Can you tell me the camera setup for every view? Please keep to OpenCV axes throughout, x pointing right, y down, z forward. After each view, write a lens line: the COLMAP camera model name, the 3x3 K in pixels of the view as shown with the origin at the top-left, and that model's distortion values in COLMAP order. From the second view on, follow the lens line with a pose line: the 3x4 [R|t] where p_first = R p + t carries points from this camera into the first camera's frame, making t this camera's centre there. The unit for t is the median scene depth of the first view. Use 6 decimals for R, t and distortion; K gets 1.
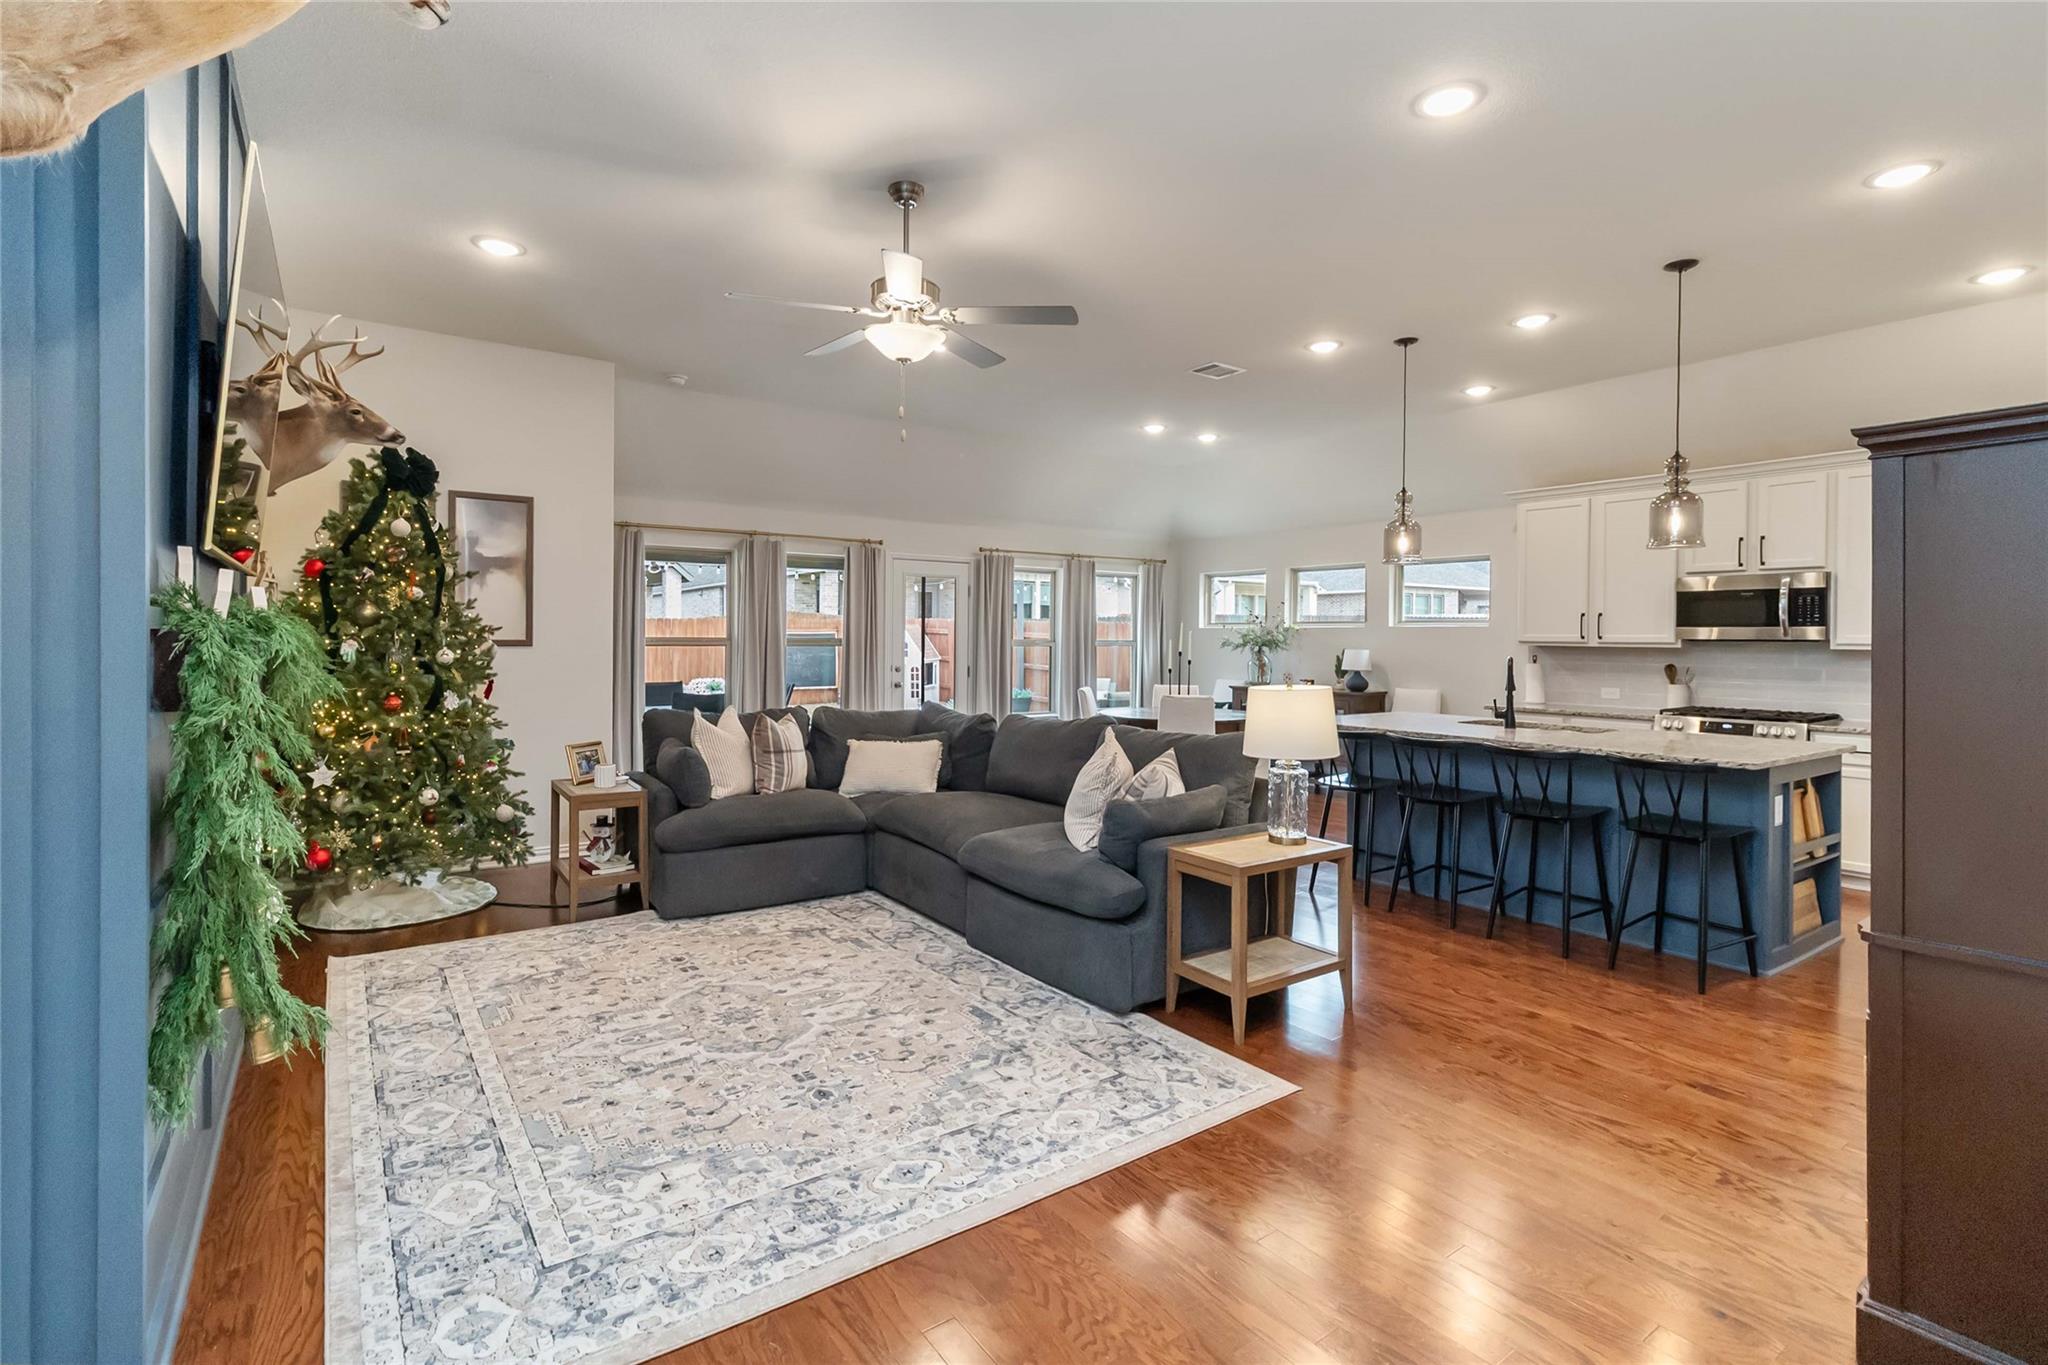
lens RADIAL K [[948.3, 0, 998.9], [0, 948.3, 626.0], [0, 0, 1]] dist [0.003555, -0.000494]
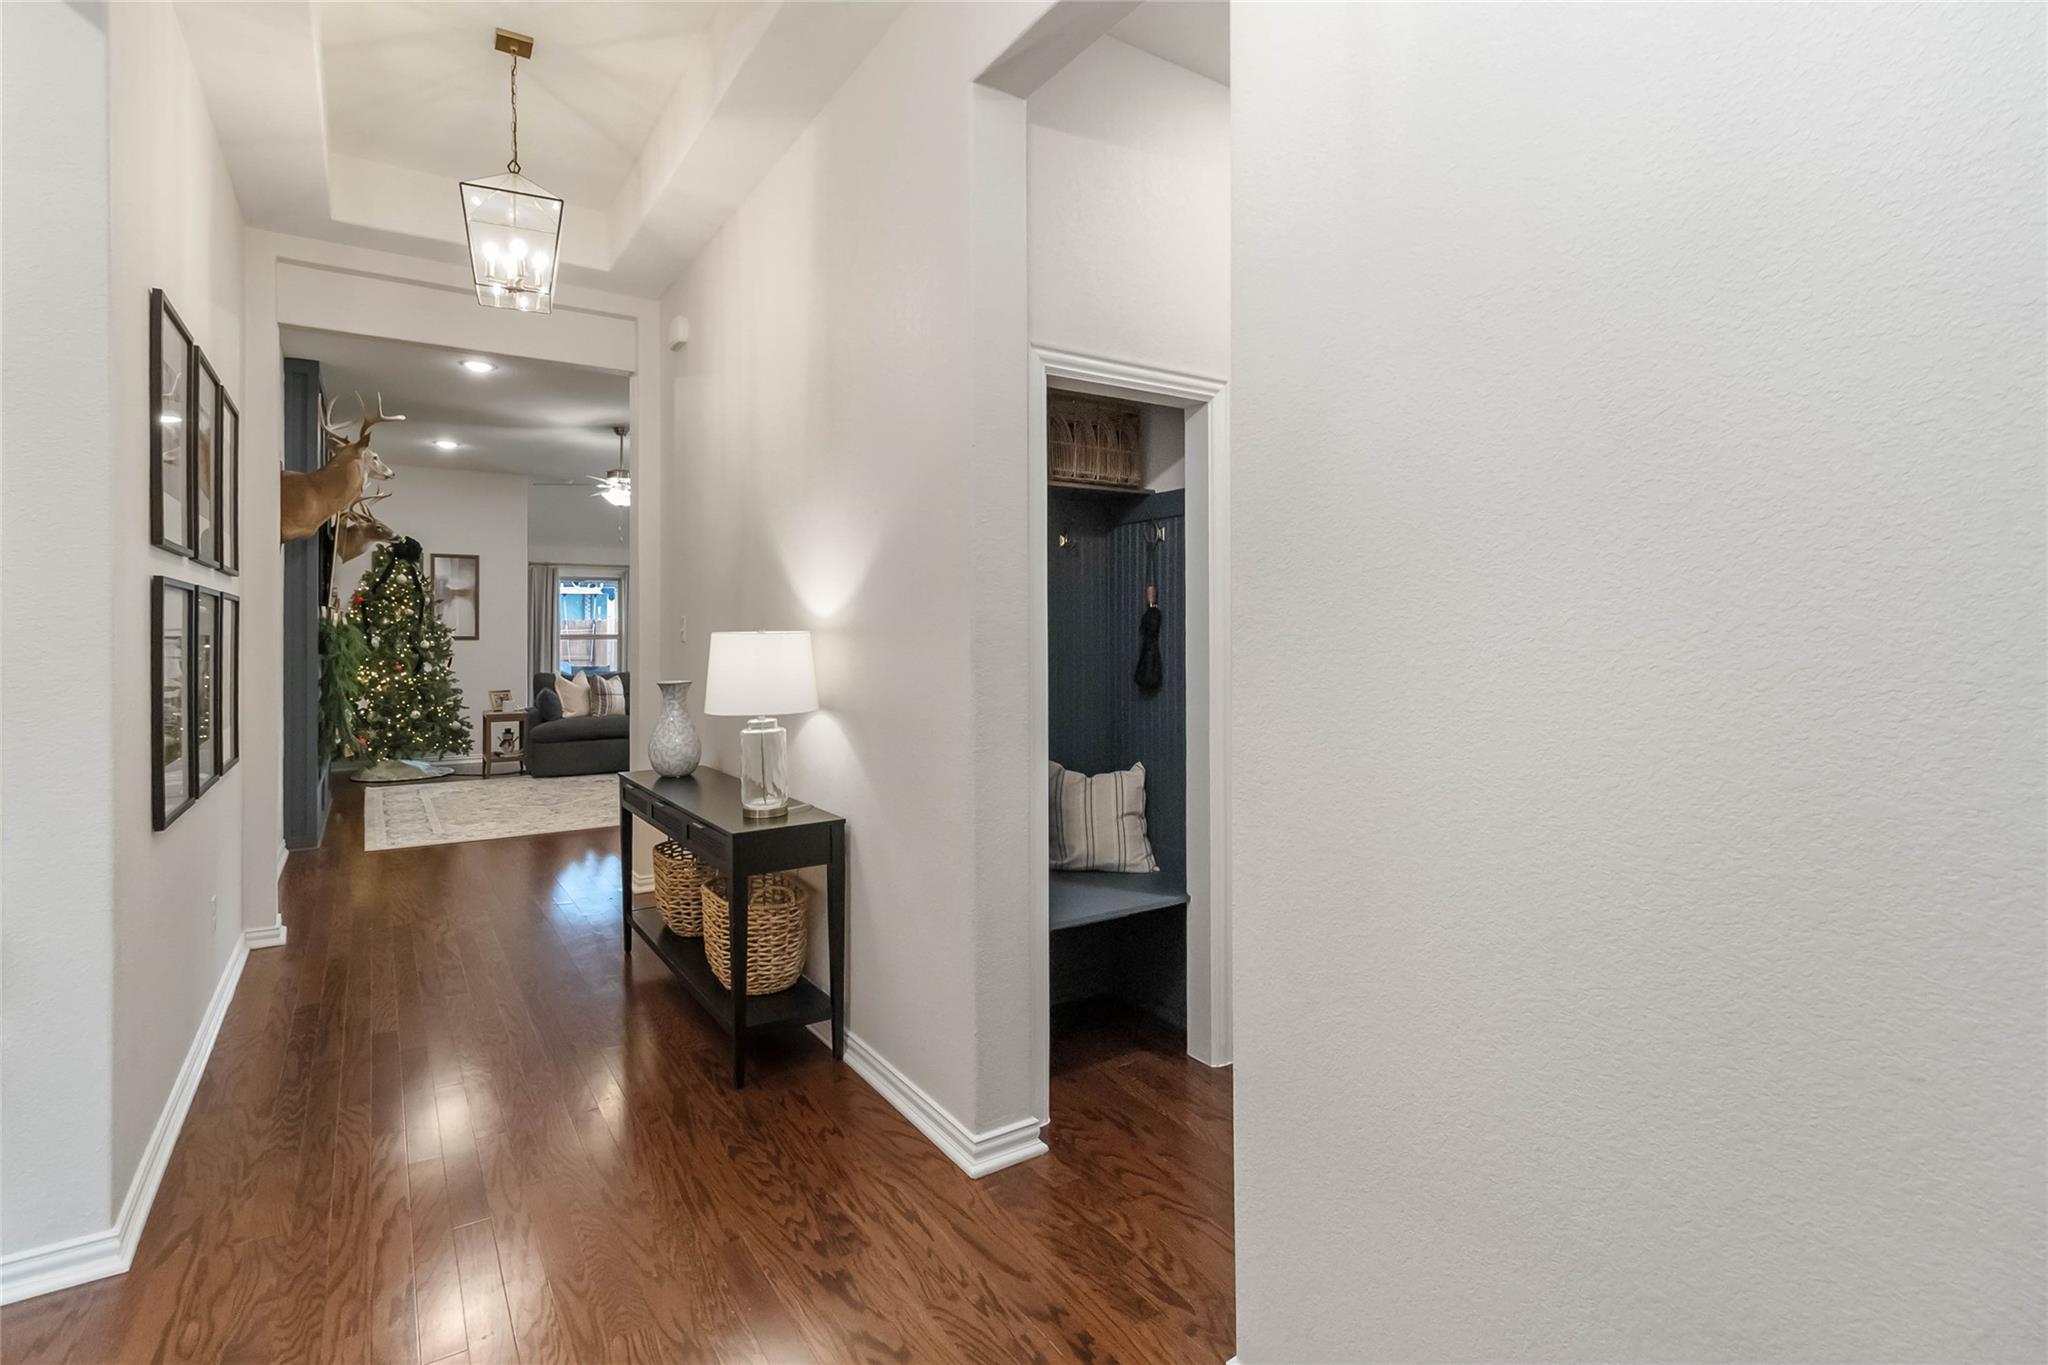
lens RADIAL K [[966.5, 0, 1015.4], [0, 966.5, 609.3], [0, 0, 1]] dist [-0.001392, -0.000464]
pose [[0.999702, -0.010568, -0.021999, 0.700734], [0.010275, 0.999857, -0.013396, -0.000893], [0.022137, 0.013166, 0.999668, -0.993890]]
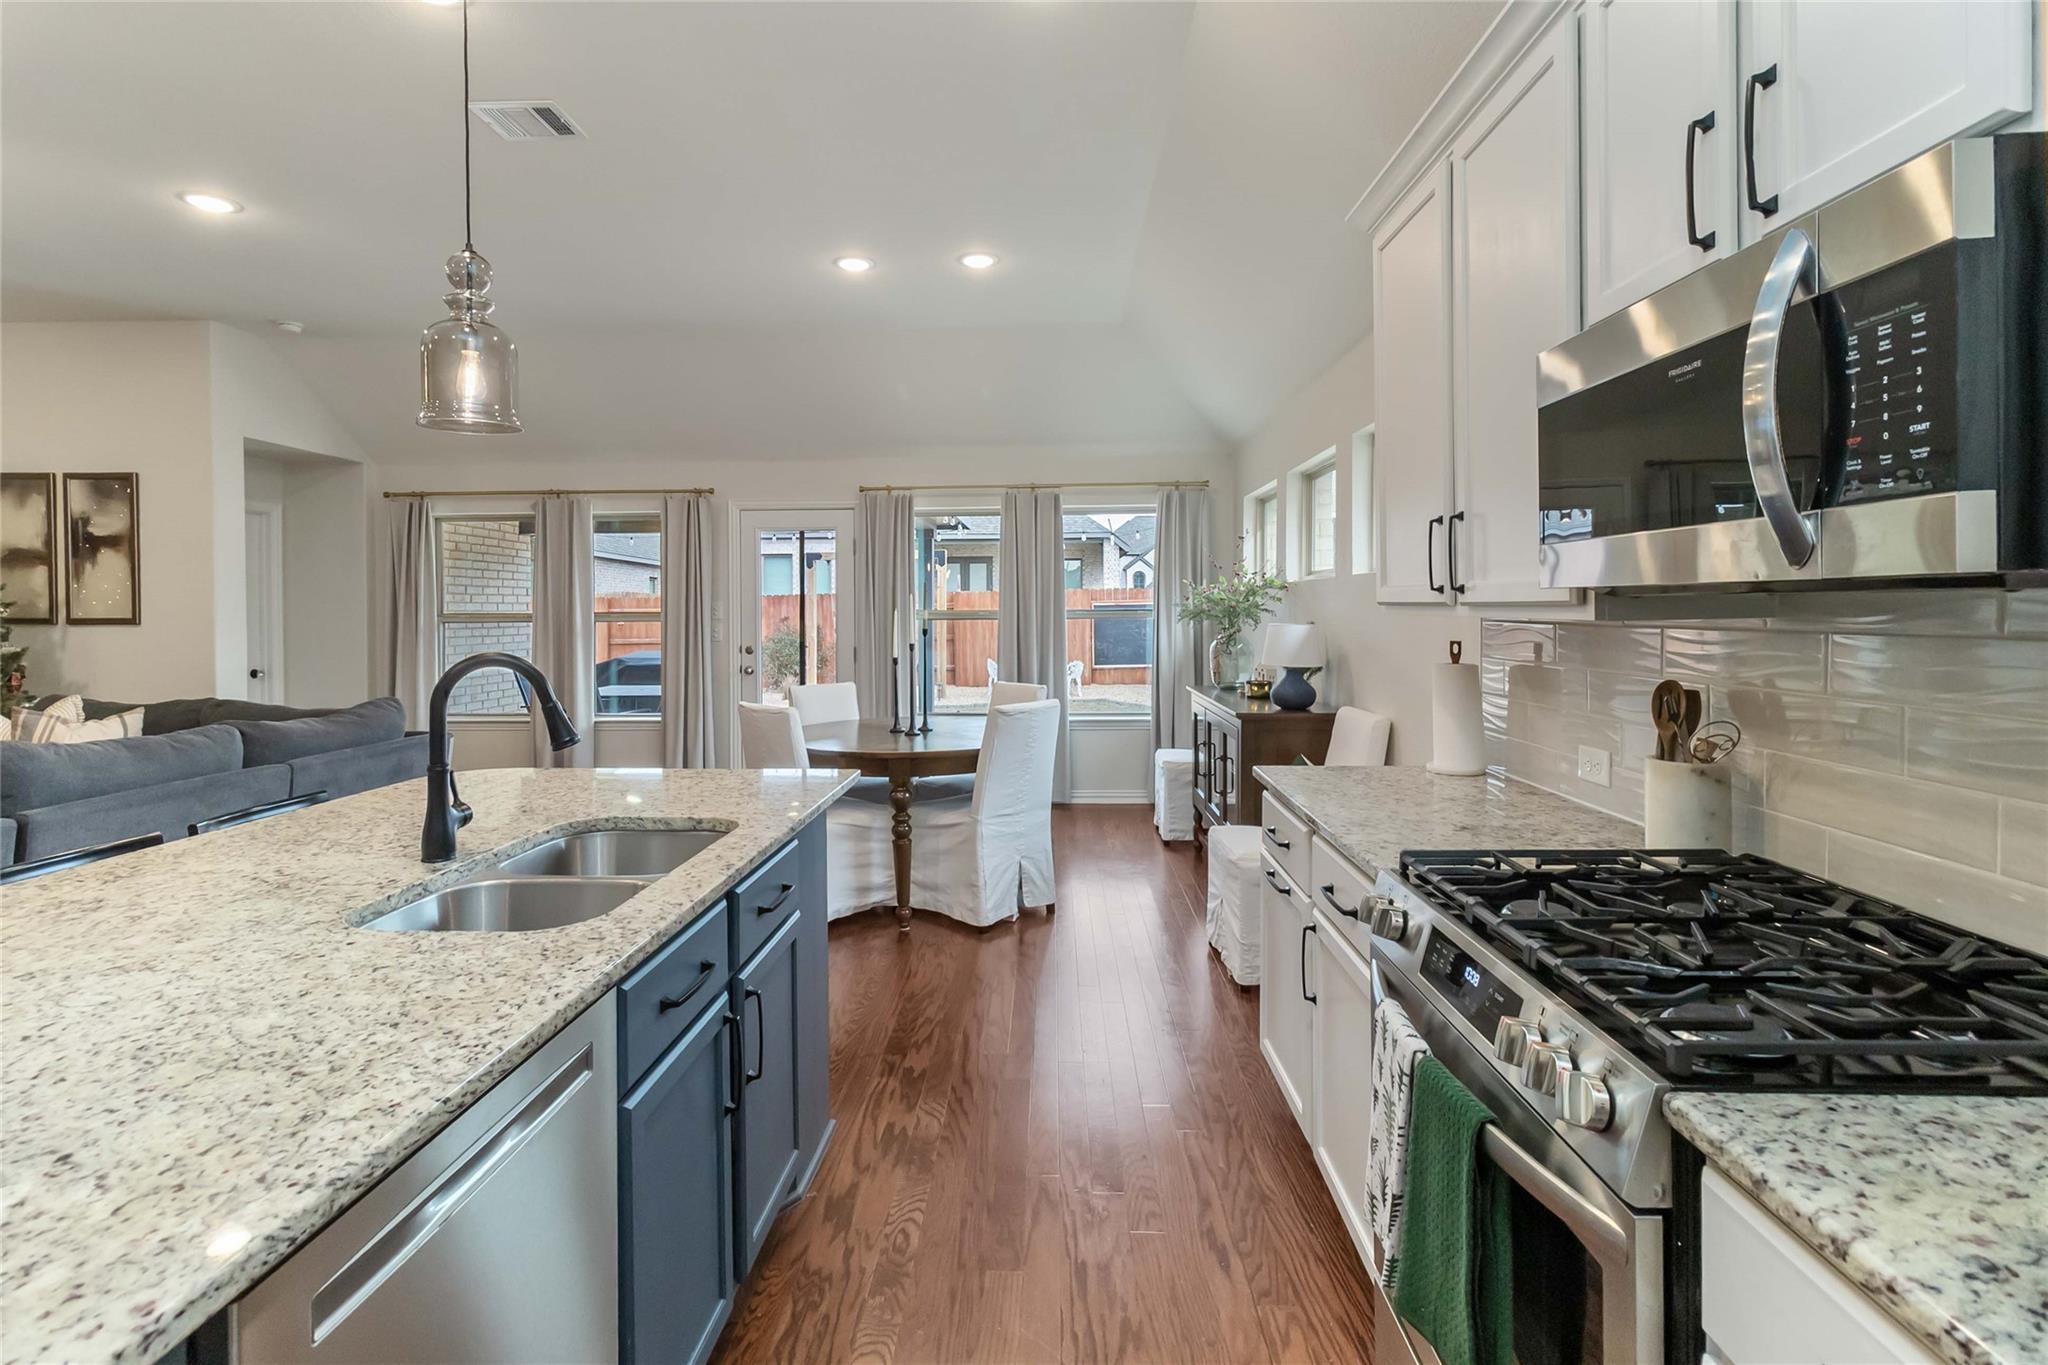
lens RADIAL K [[948.3, 0, 998.9], [0, 948.3, 626.0], [0, 0, 1]] dist [0.003555, -0.000494]
pose [[0.797272, -0.000303, -0.603621, 1.034428], [0.018580, 0.999538, 0.024040, 0.019488], [0.603335, -0.030381, 0.796909, 0.963002]]
